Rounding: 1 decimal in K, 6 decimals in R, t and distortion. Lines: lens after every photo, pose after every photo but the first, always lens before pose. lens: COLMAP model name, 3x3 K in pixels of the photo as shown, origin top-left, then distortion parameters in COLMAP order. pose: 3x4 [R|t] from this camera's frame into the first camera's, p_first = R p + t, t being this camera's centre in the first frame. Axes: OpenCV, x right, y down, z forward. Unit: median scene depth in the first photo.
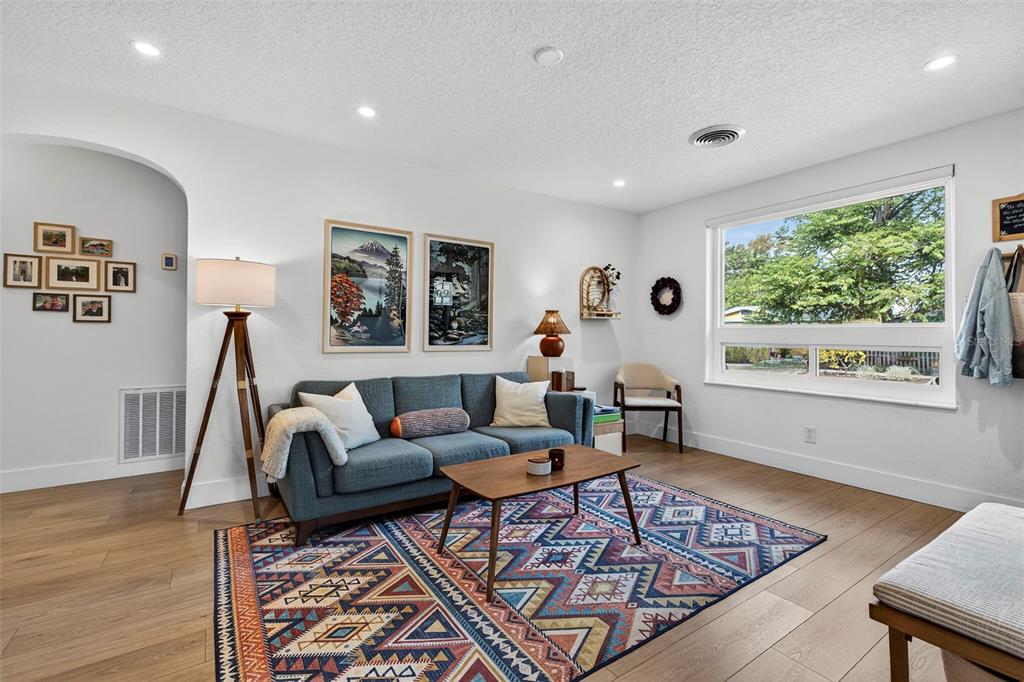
lens RADIAL K [[447.7, 0, 509.1], [0, 447.7, 335.3], [0, 0, 1]] dist [0.002191, 0.000052]
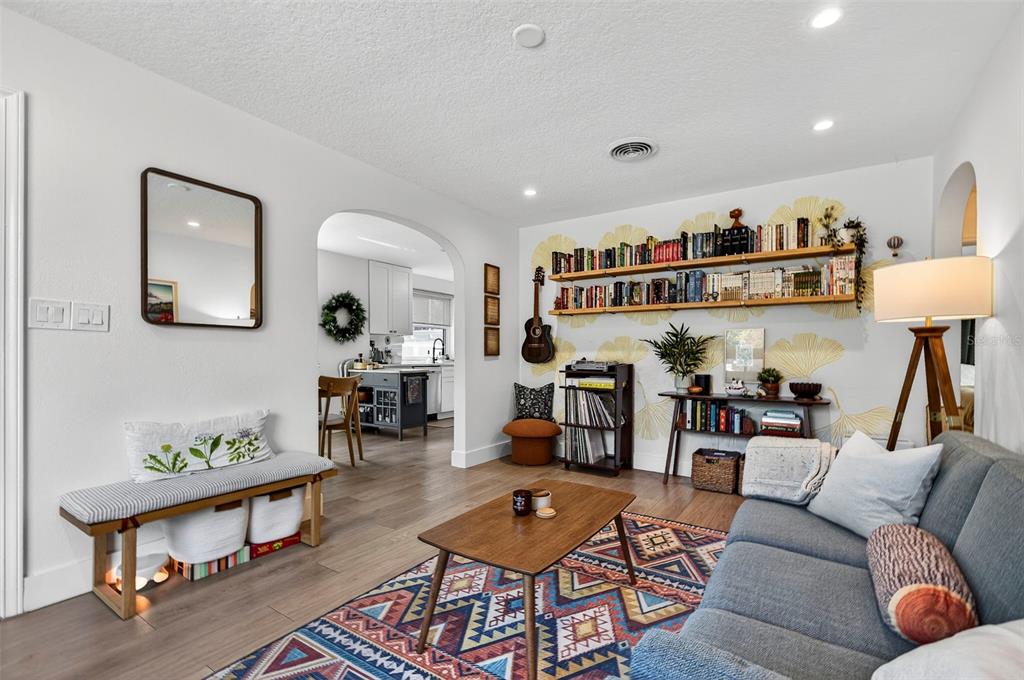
lens RADIAL K [[459.9, 0, 515.4], [0, 459.9, 357.7], [0, 0, 1]] dist [0.011773, -0.000017]
pose [[-0.921633, -0.010297, -0.387927, 0.387505], [-0.013521, 0.999893, 0.005582, 0.006610], [0.387828, 0.010390, -0.921673, 1.524366]]
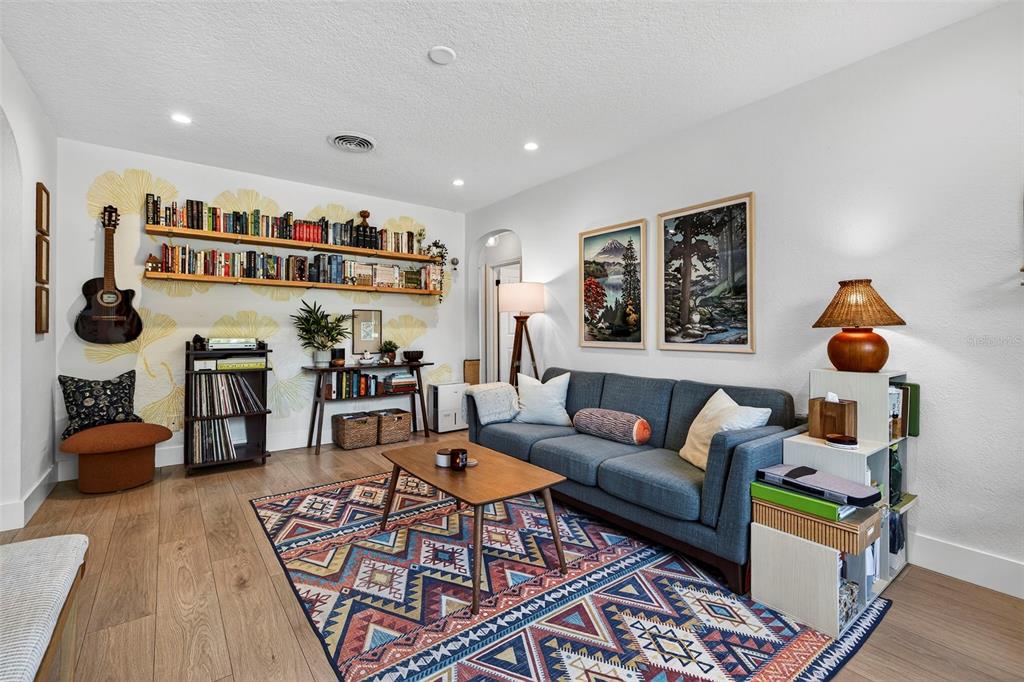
lens RADIAL K [[449.1, 0, 510.1], [0, 449.1, 329.1], [0, 0, 1]] dist [0.001648, 0.000080]
pose [[0.065315, -0.013755, -0.997770, 0.917932], [-0.000981, 0.999904, -0.013848, 0.012244], [0.997864, 0.001884, 0.065295, 0.899463]]
